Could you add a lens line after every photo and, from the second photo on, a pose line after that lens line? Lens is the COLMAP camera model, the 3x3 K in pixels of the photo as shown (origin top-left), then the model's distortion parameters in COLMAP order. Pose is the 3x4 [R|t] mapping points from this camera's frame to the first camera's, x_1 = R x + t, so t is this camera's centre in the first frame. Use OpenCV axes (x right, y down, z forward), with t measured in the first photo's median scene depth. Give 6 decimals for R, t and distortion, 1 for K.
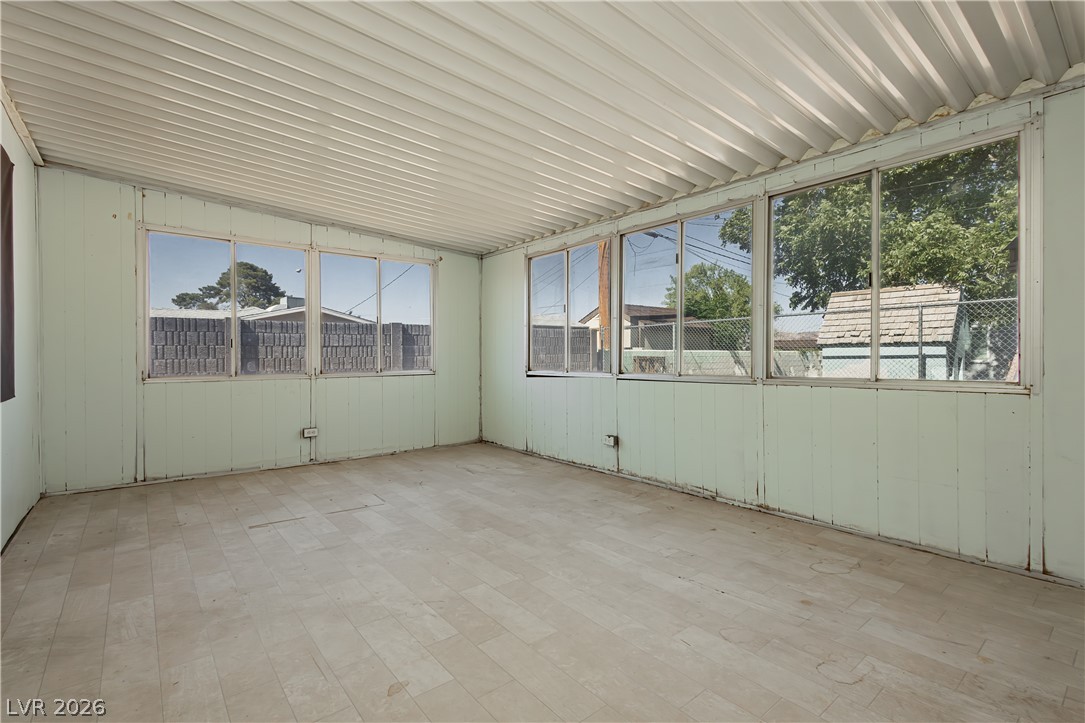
lens RADIAL K [[498.4, 0, 544.6], [0, 498.4, 355.4], [0, 0, 1]] dist [0.002024, -0.000426]
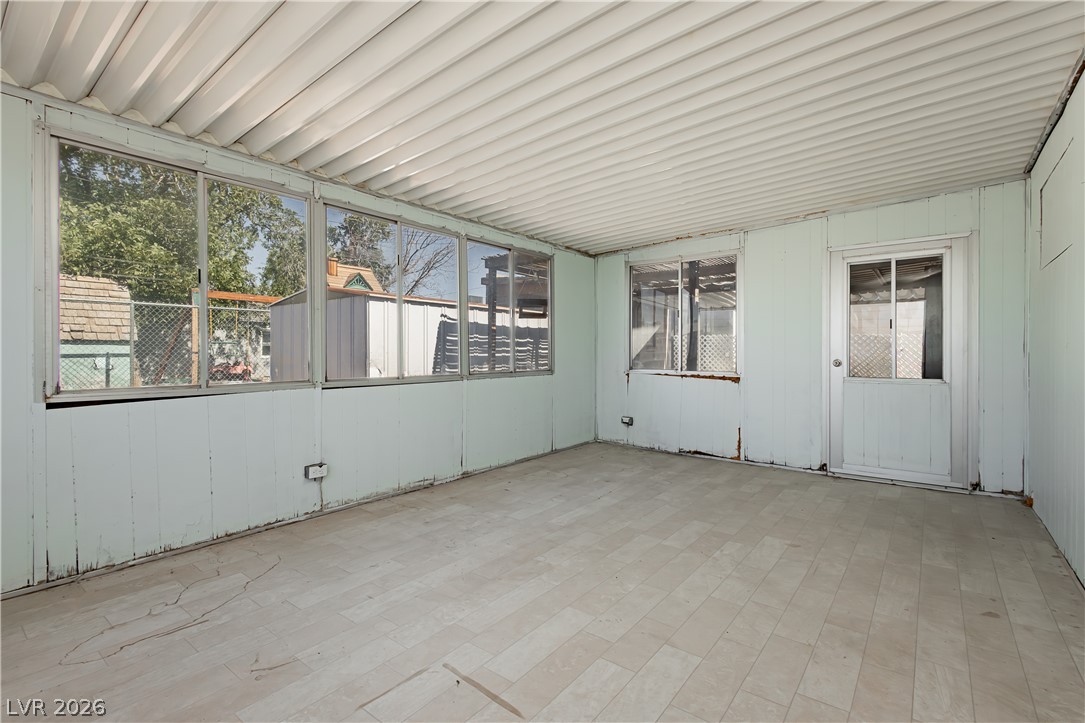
lens RADIAL K [[498.4, 0, 544.6], [0, 498.4, 355.4], [0, 0, 1]] dist [0.002024, -0.000426]
pose [[-0.221323, -0.002089, 0.975198, -0.880723], [-0.004662, 0.999989, 0.001084, -0.008541], [-0.975190, -0.004307, -0.221330, 1.082321]]
